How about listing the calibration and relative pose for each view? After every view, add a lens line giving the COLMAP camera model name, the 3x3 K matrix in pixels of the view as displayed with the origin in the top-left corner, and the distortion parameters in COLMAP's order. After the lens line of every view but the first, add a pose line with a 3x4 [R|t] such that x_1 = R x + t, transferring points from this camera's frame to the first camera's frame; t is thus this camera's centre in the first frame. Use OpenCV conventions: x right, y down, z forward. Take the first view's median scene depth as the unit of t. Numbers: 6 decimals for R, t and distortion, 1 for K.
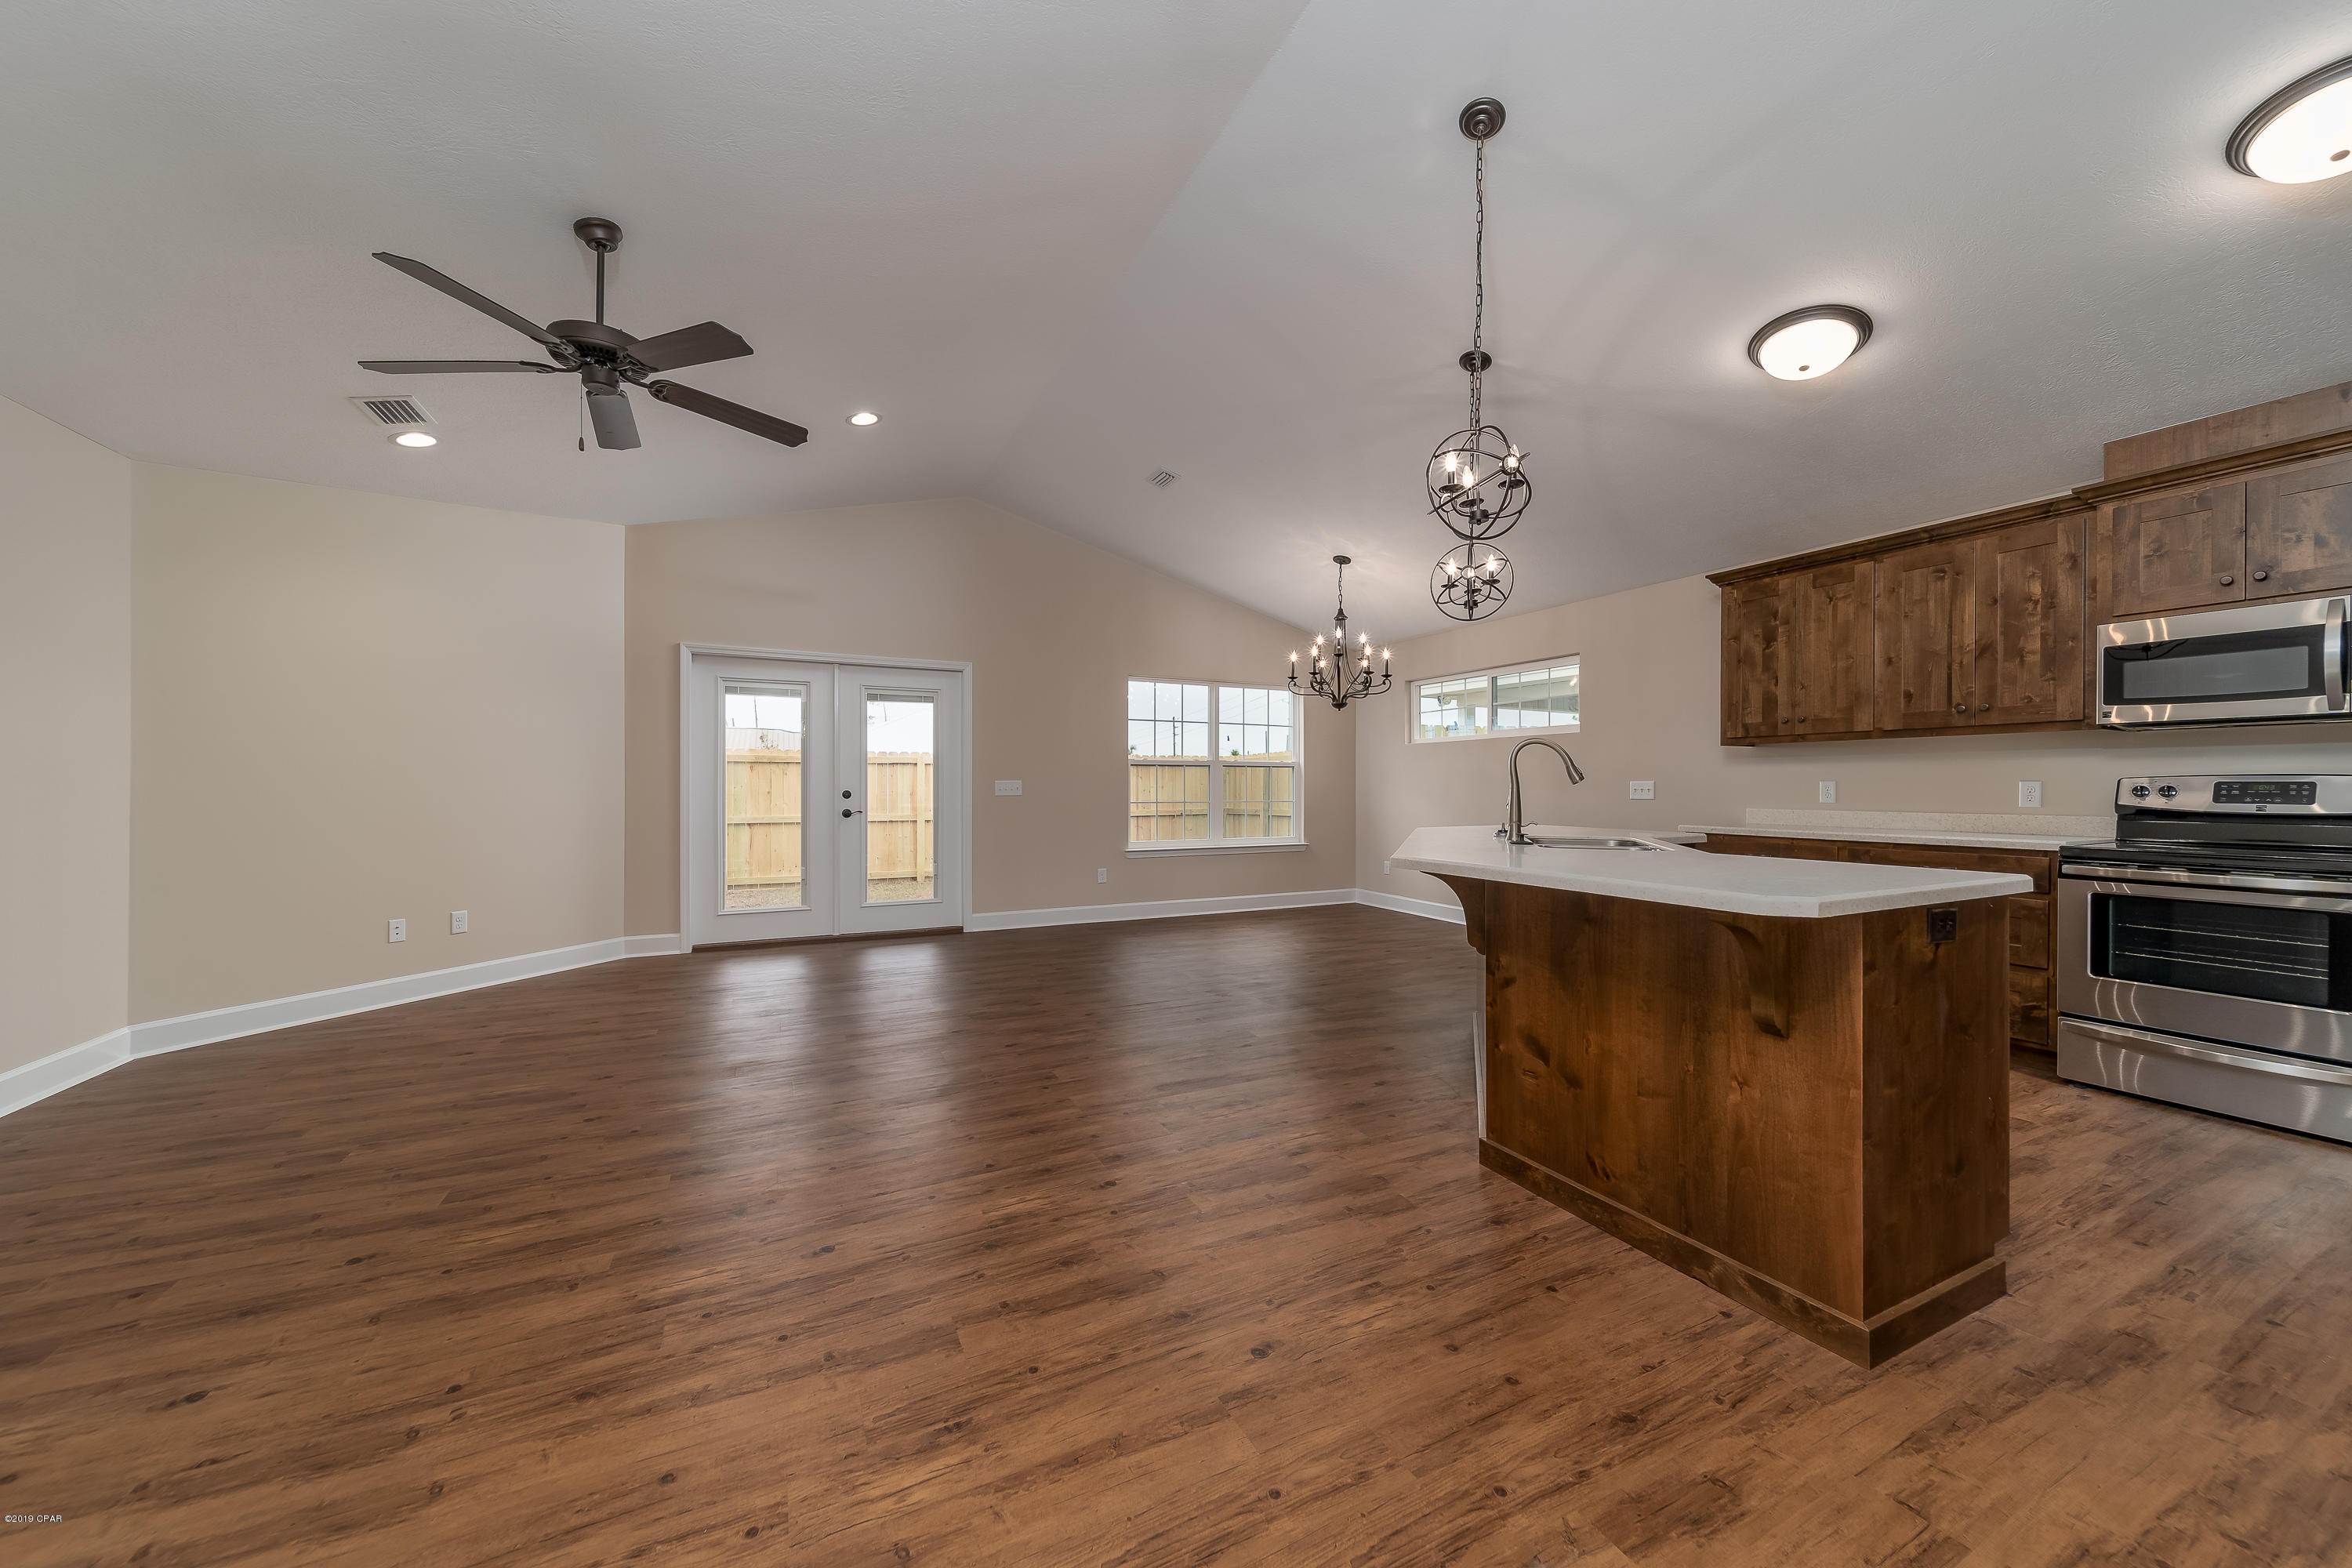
lens RADIAL K [[840.0, 0, 1187.3], [0, 840.0, 789.6], [0, 0, 1]] dist [0.047467, -0.014047]
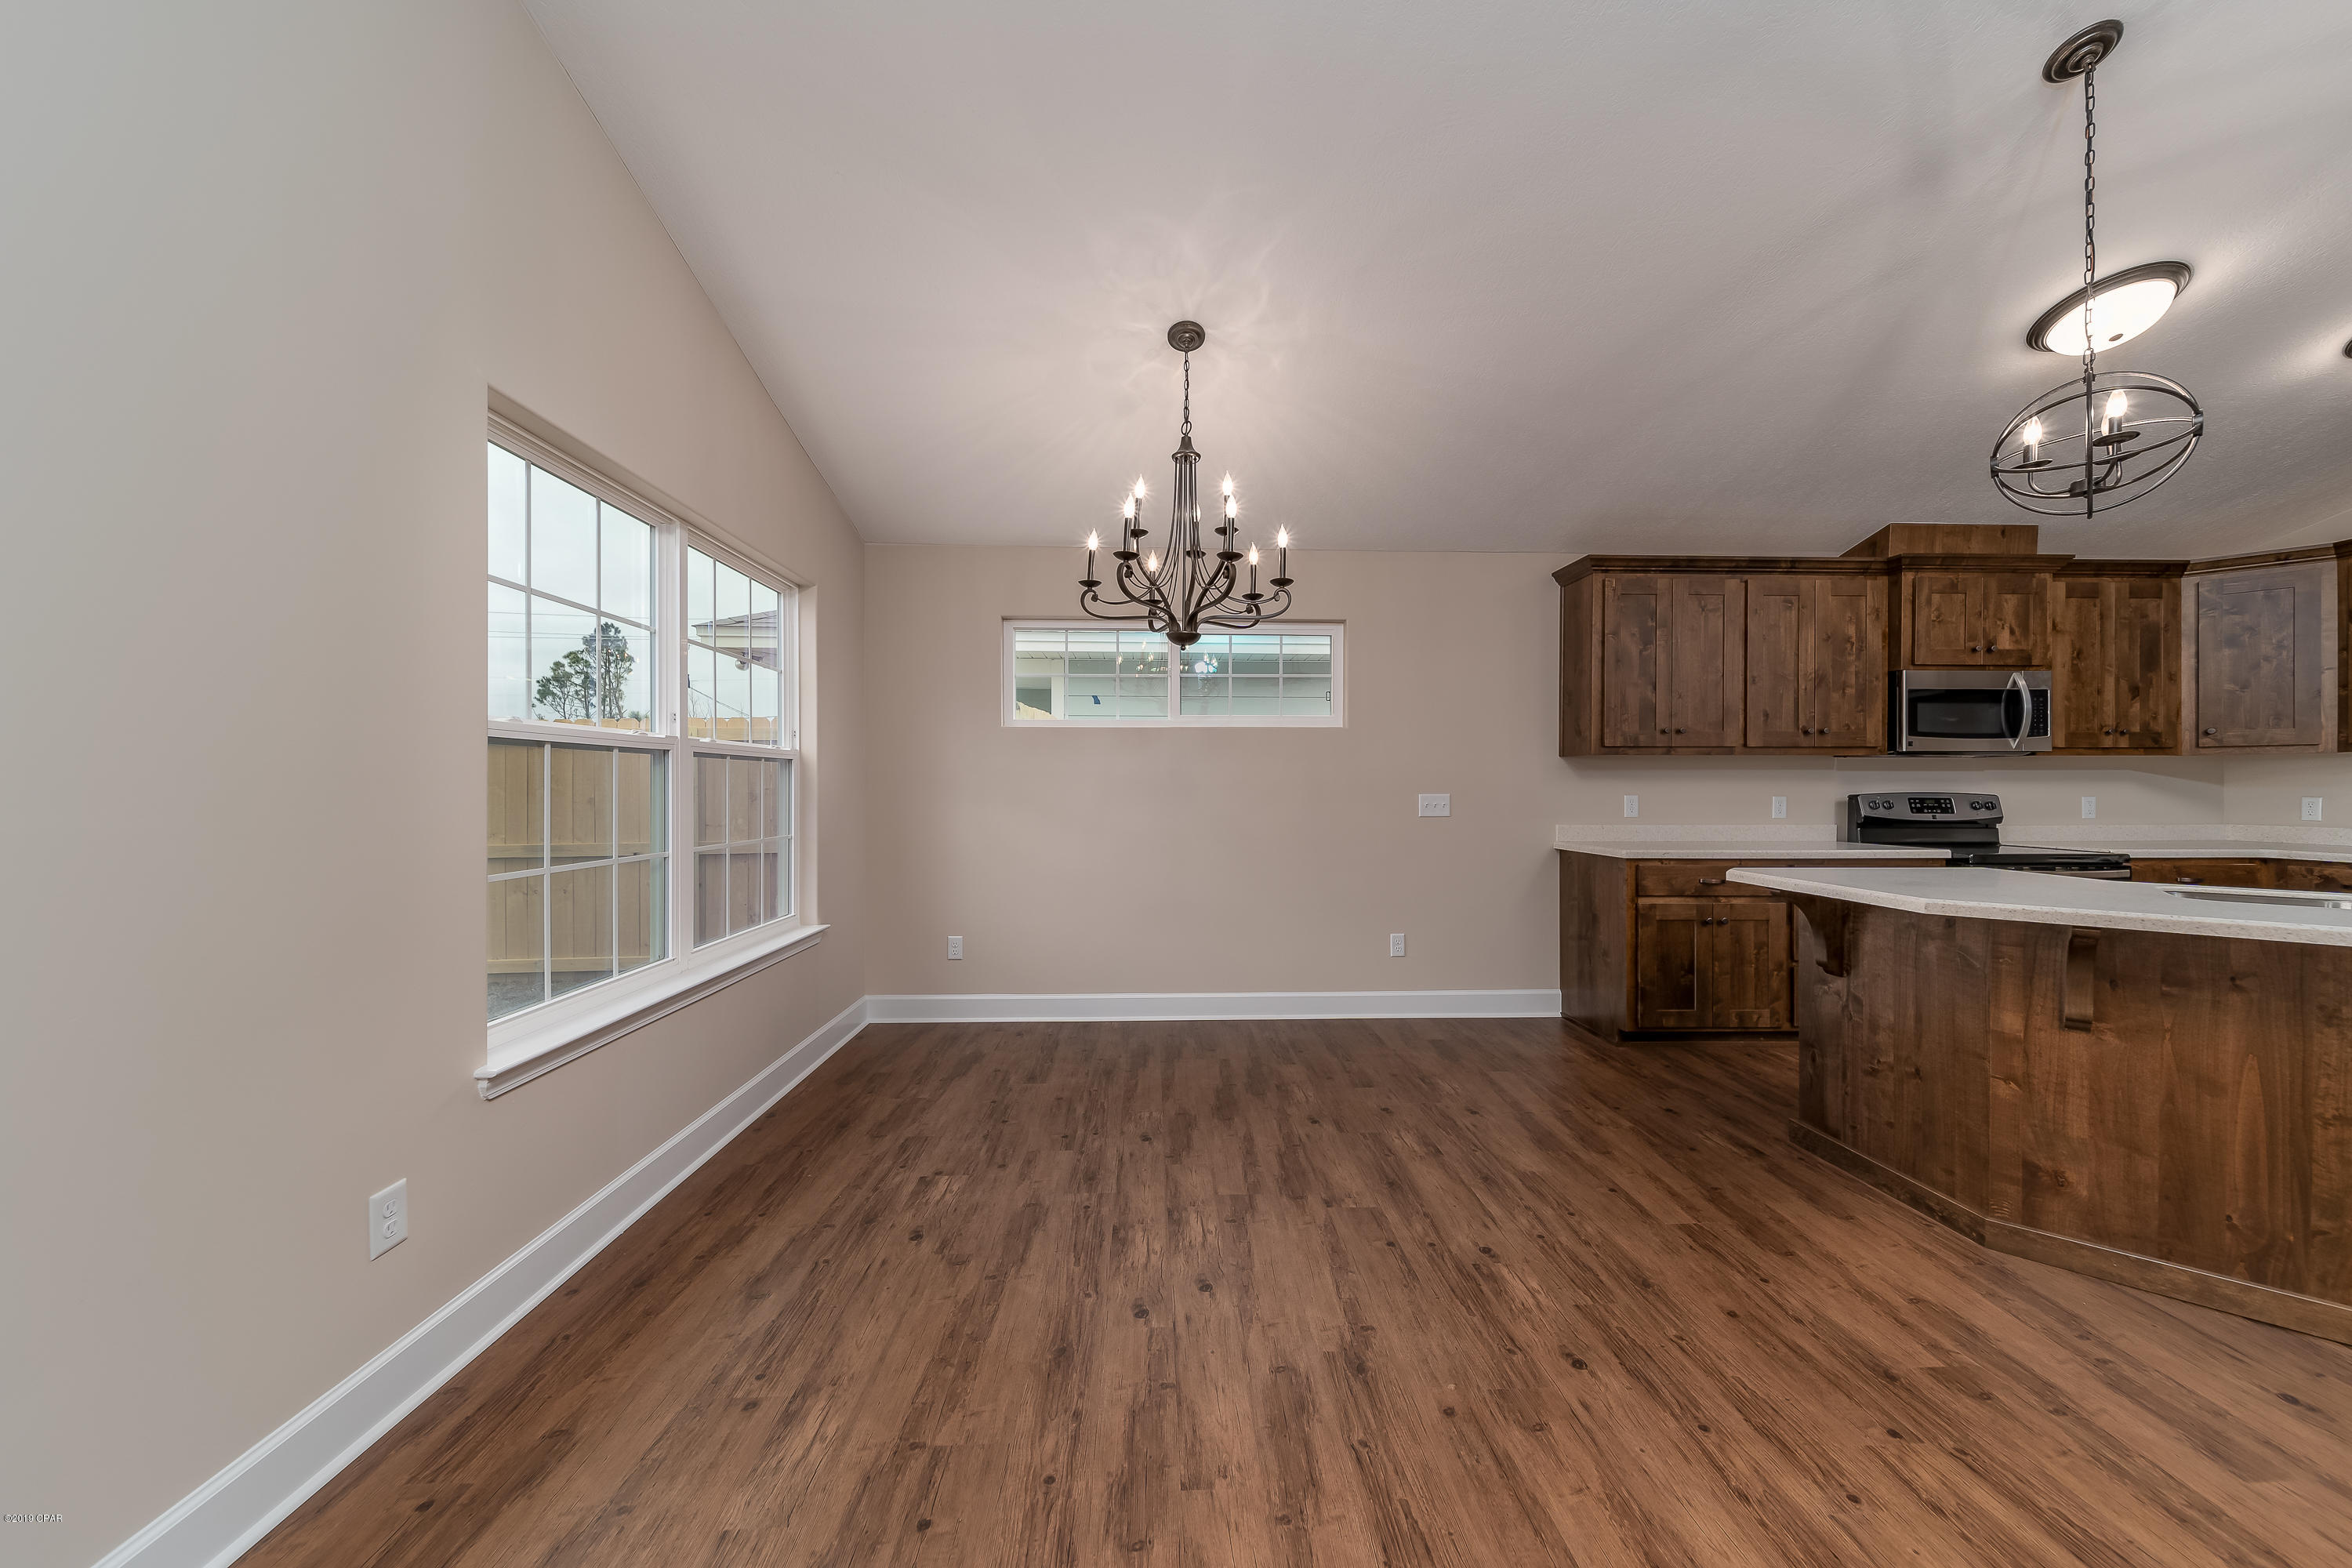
lens RADIAL K [[826.6, 0, 1176.0], [0, 826.6, 784.0], [0, 0, 1]] dist [0.011552, -0.003355]
pose [[0.418949, 0.003140, 0.908004, -0.391409], [0.001950, 0.999989, -0.004358, -0.023039], [-0.908008, 0.003596, 0.418938, 1.273387]]
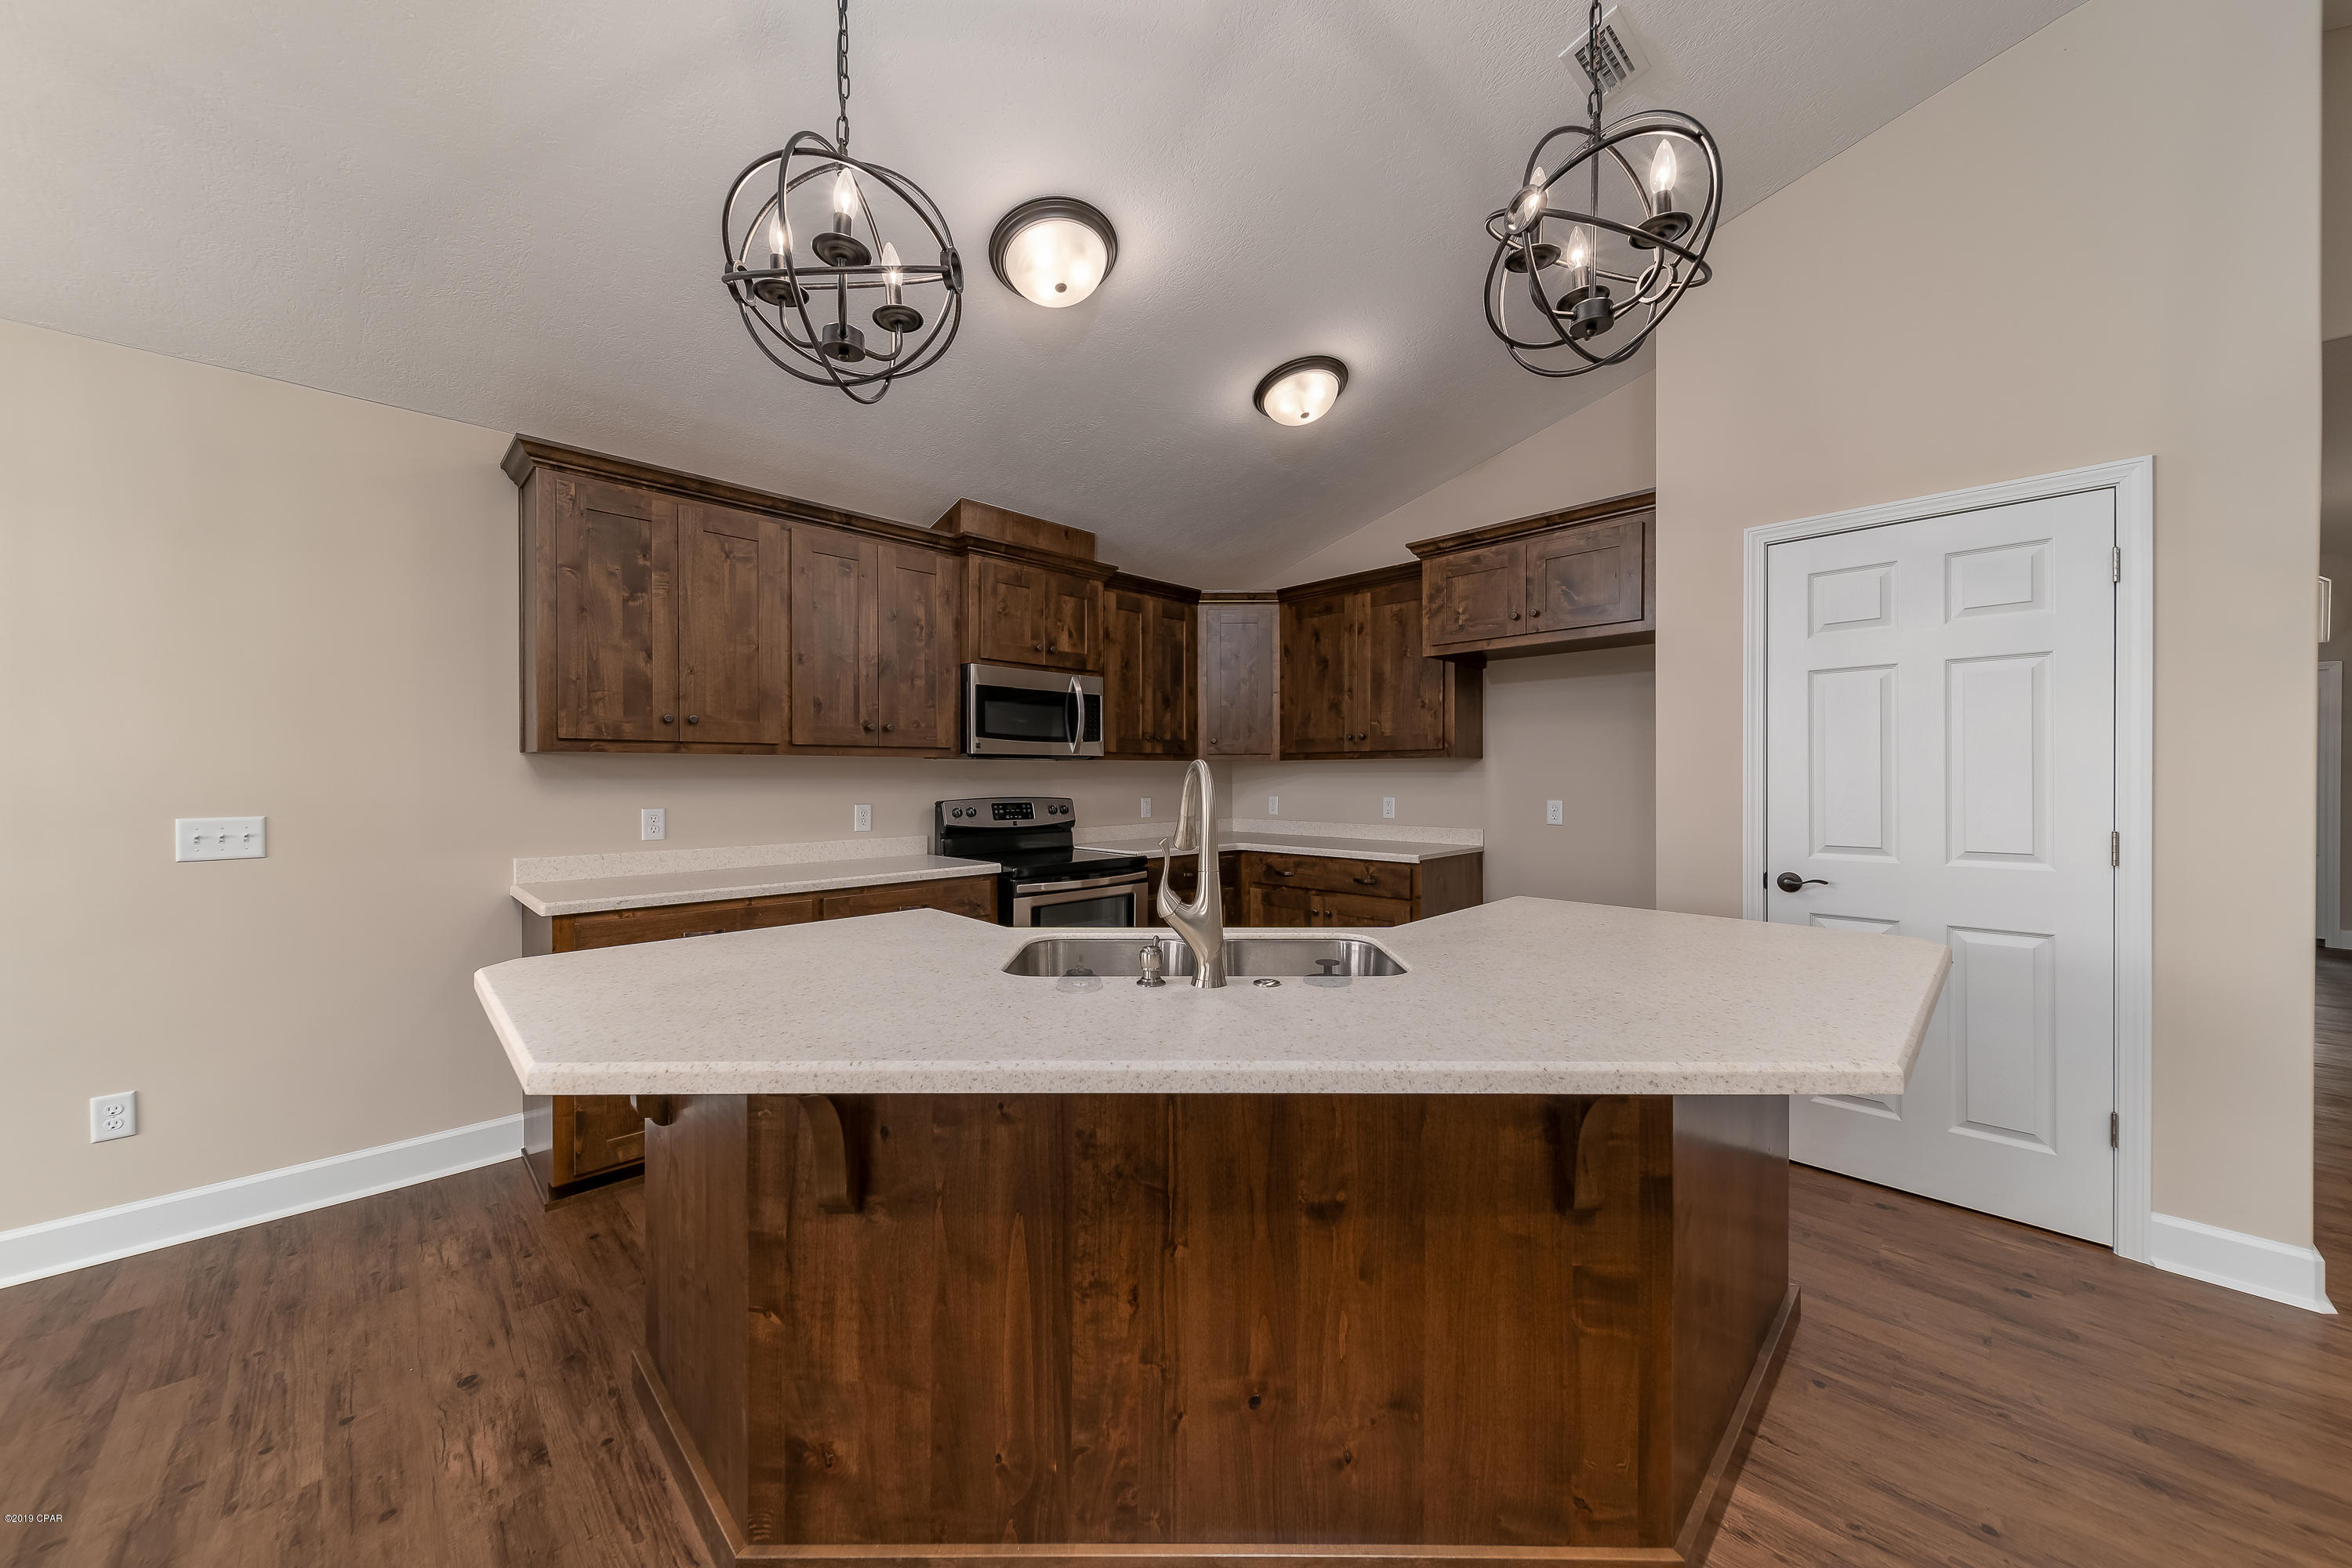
lens RADIAL K [[826.6, 0, 1176.0], [0, 826.6, 784.0], [0, 0, 1]] dist [0.011552, -0.003355]
pose [[-0.305806, -0.007320, 0.952066, -0.022583], [0.005641, 0.999939, 0.009500, -0.040195], [-0.952077, 0.008275, -0.305747, 0.950940]]
